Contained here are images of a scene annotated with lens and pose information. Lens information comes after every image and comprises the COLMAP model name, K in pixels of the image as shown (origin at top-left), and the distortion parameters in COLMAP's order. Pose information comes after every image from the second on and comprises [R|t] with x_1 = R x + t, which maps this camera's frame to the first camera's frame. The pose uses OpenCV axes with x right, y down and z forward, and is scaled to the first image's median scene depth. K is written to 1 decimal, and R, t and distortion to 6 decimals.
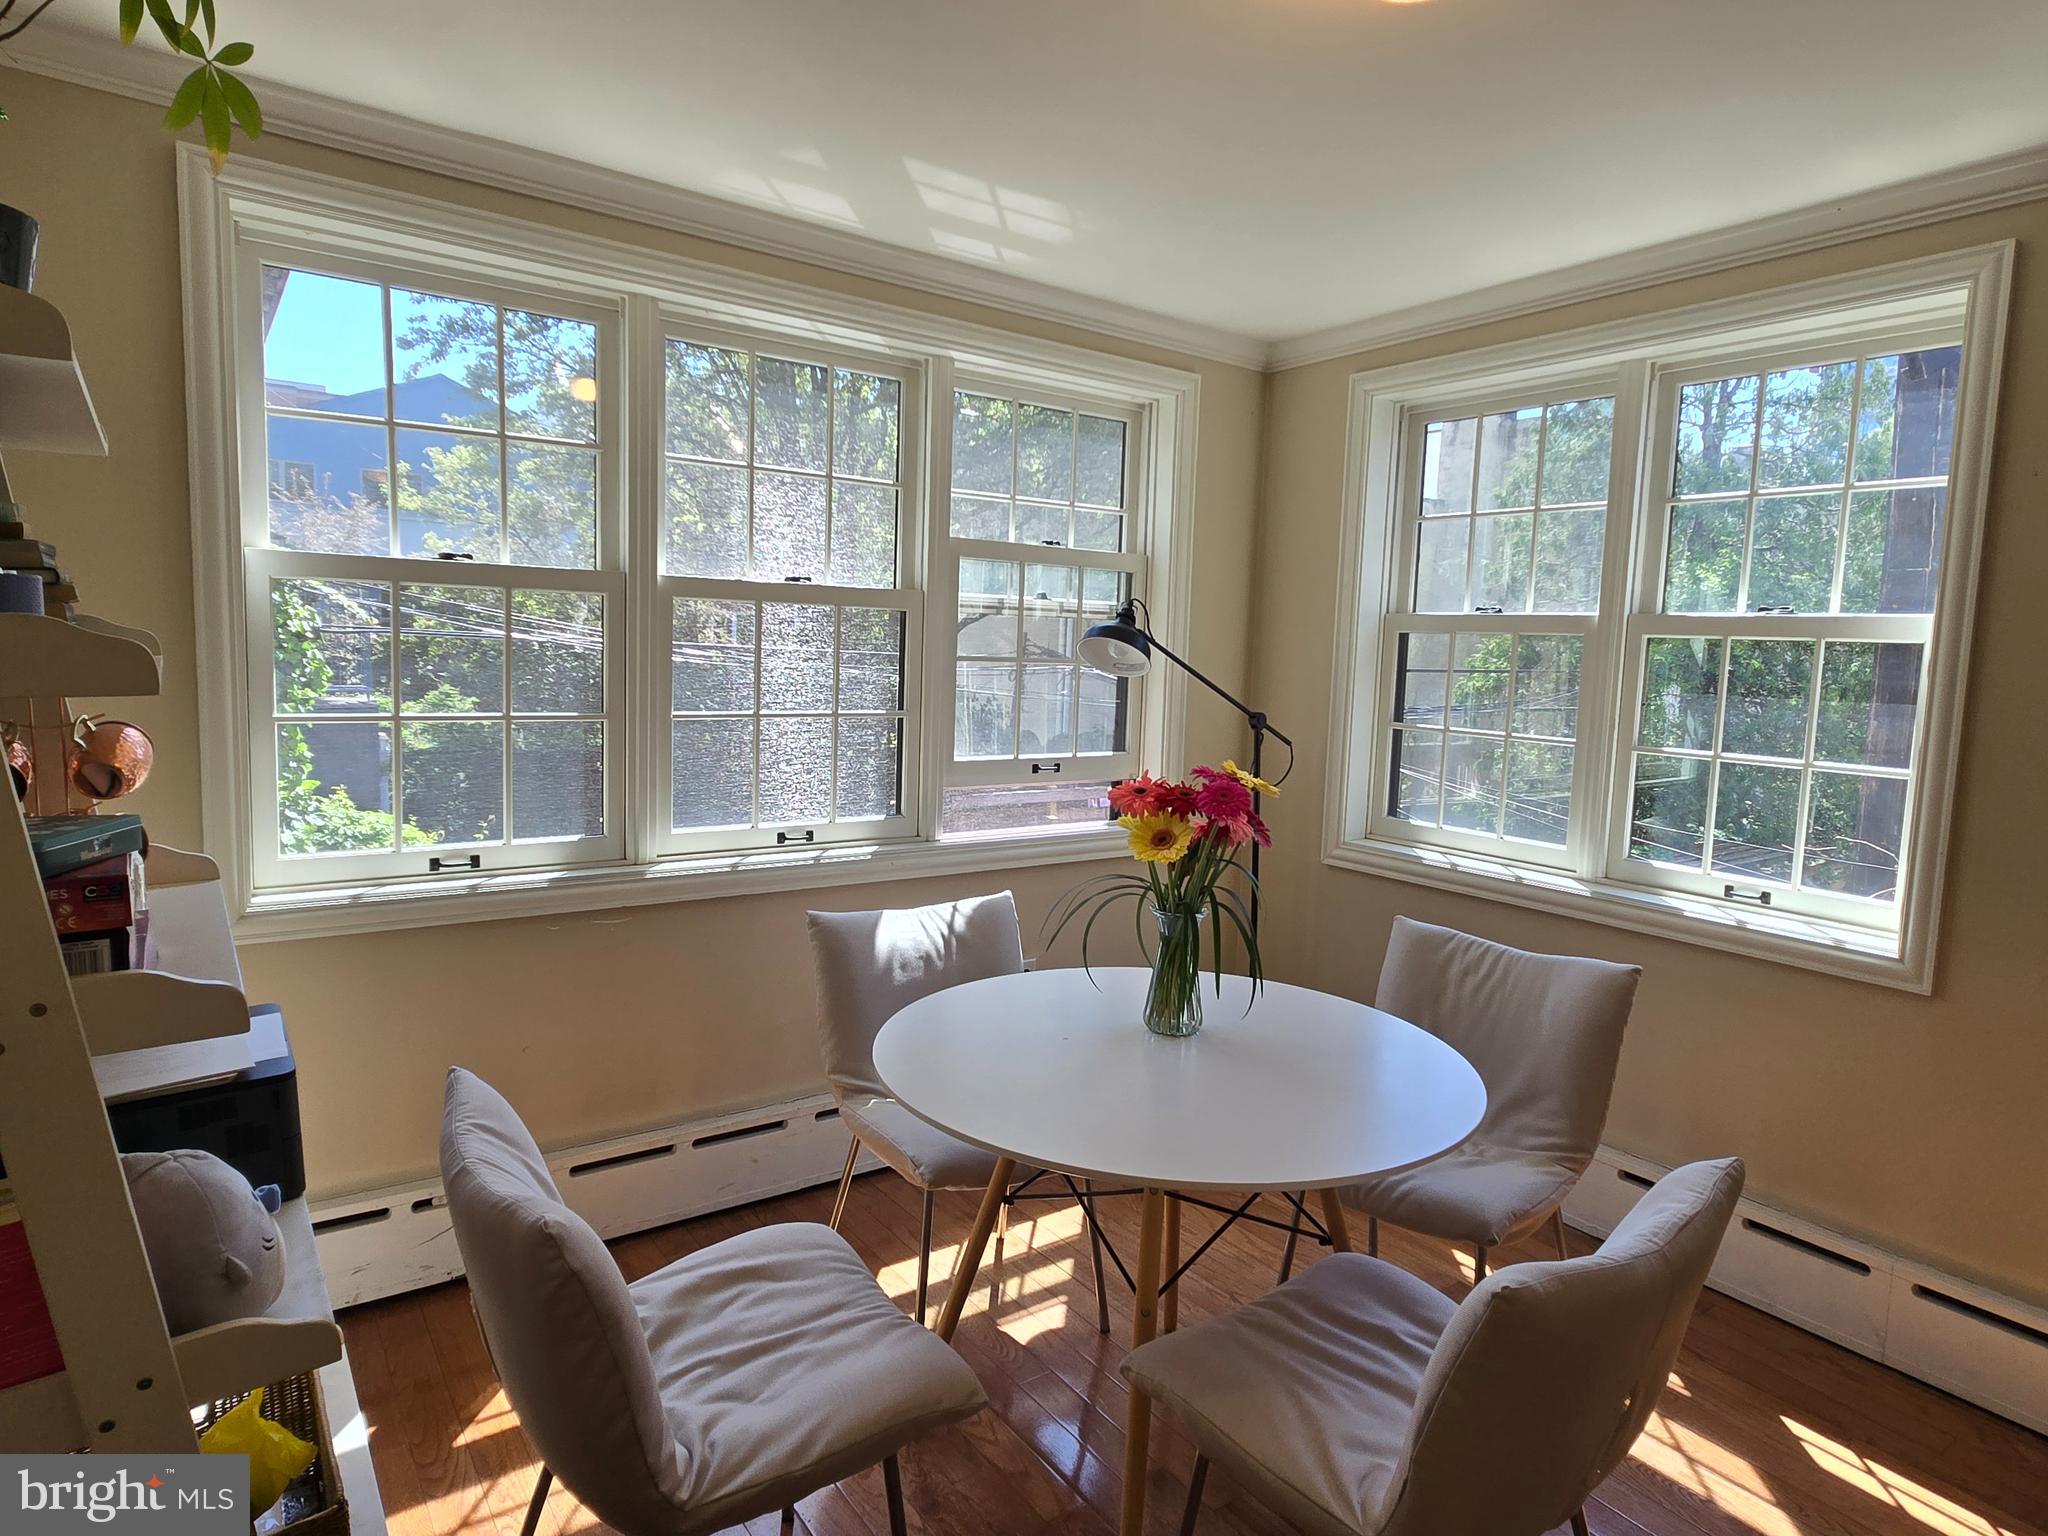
lens RADIAL K [[1178.0, 0, 1022.7], [0, 1178.0, 764.1], [0, 0, 1]] dist [0.000802, 0.000532]
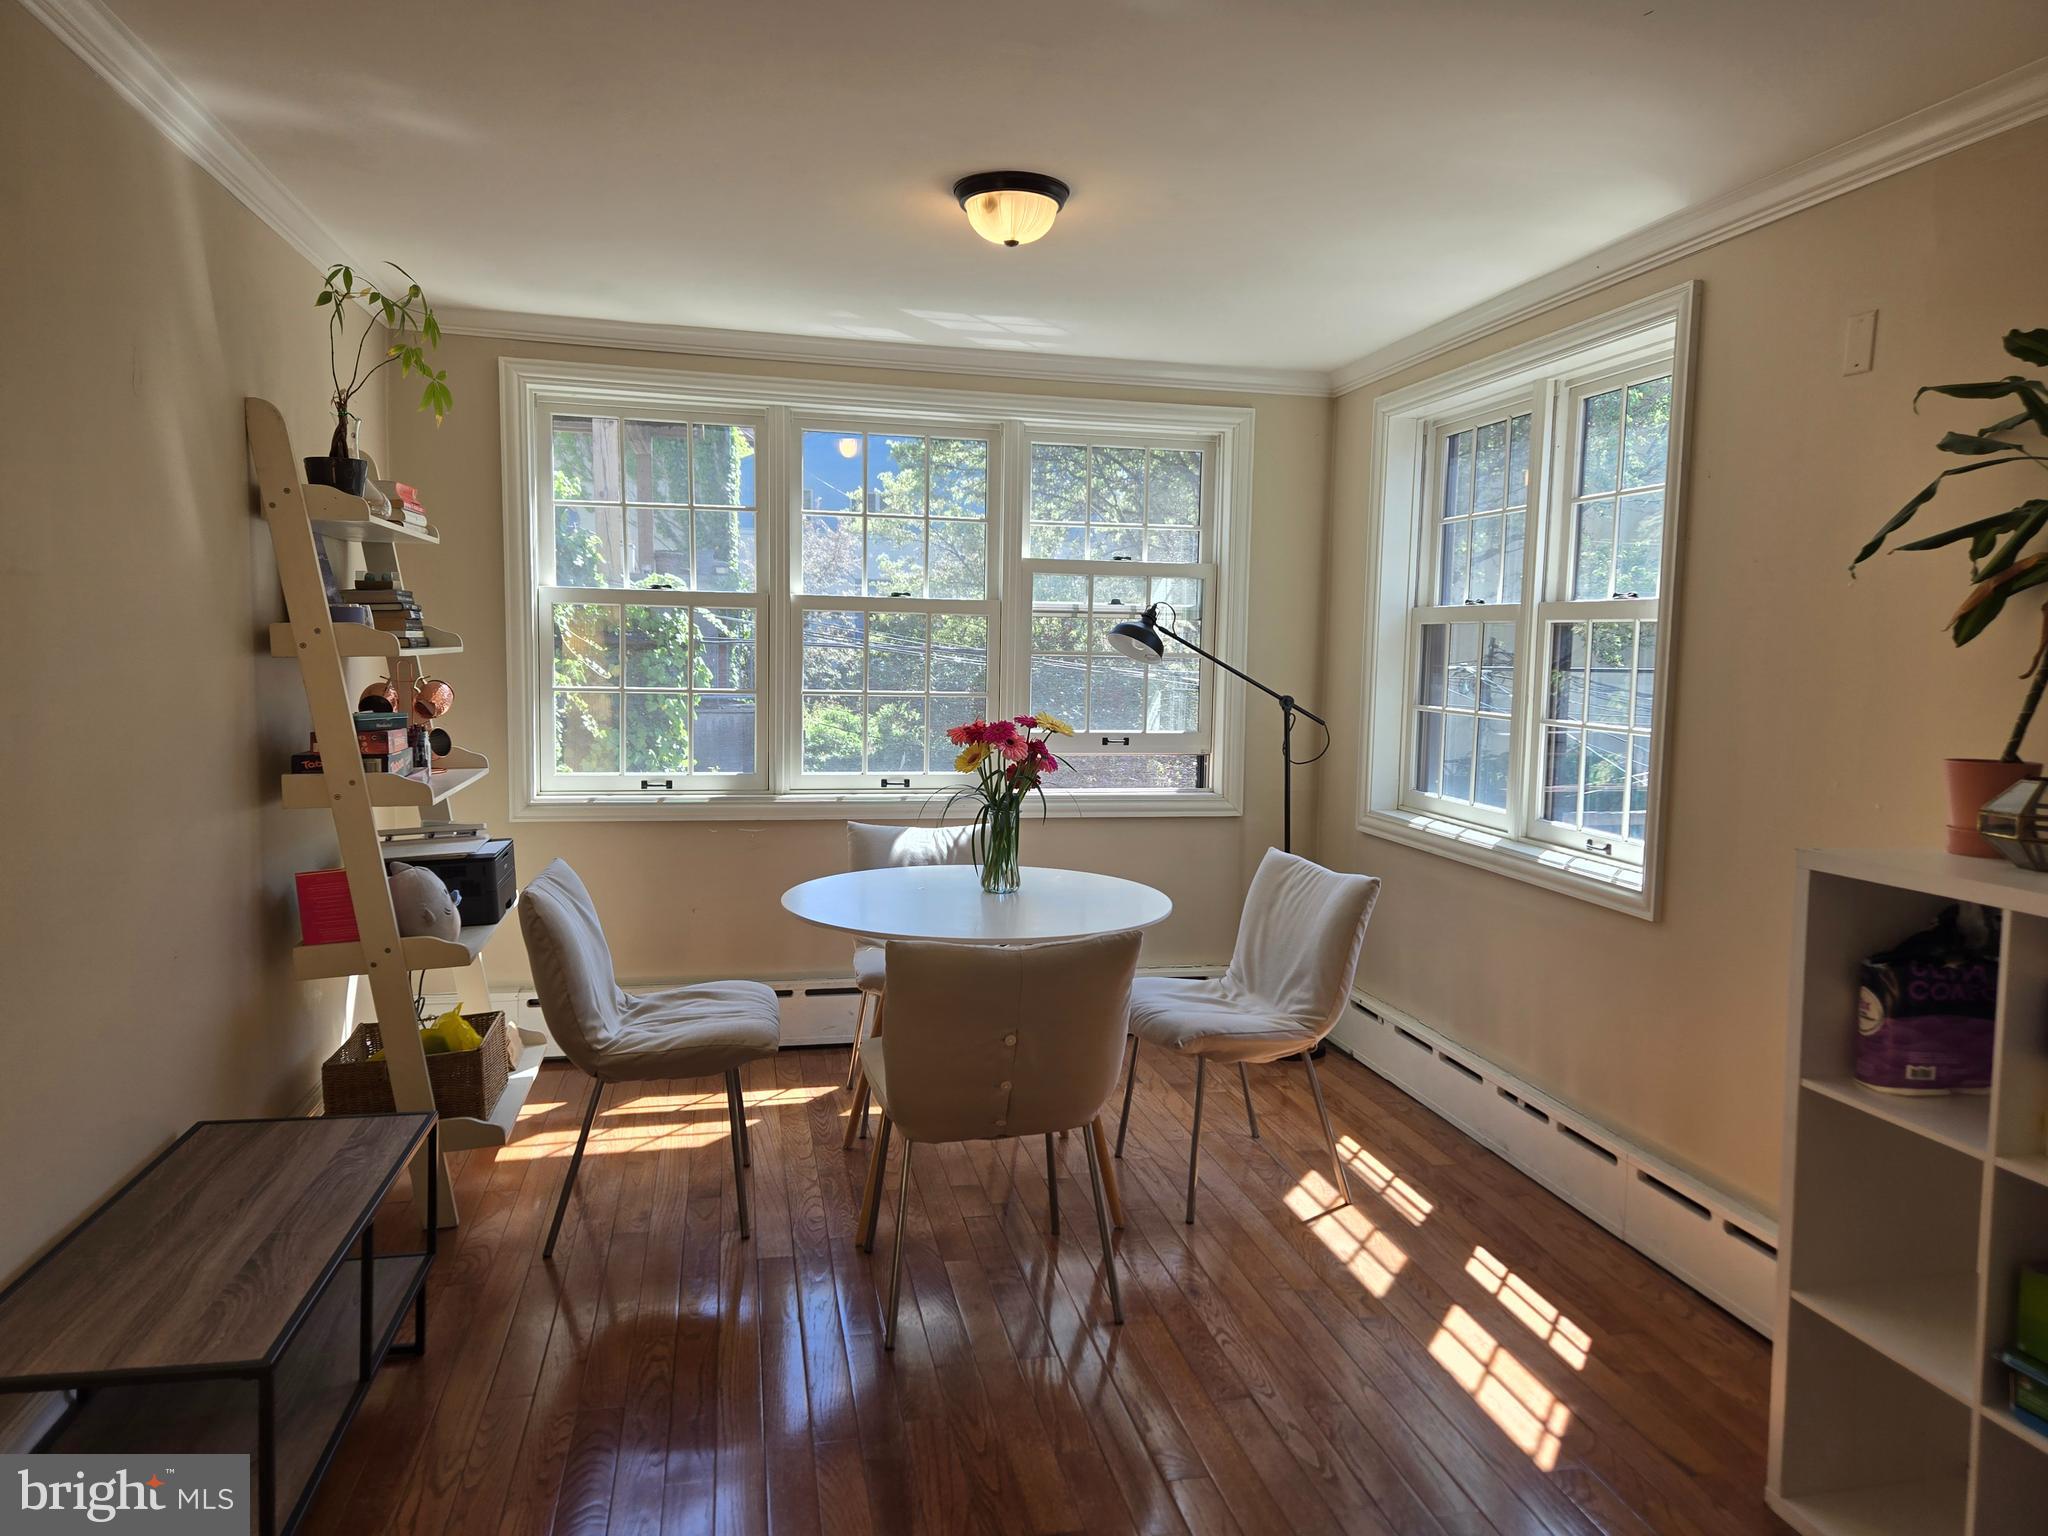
lens RADIAL K [[1371.3, 0, 1037.8], [0, 1371.3, 771.1], [0, 0, 1]] dist [0.078746, -0.063873]
pose [[0.921066, 0.020917, -0.388844, 0.582993], [-0.028827, 0.999479, -0.014518, 0.066901], [0.388337, 0.024581, 0.921189, -0.405032]]
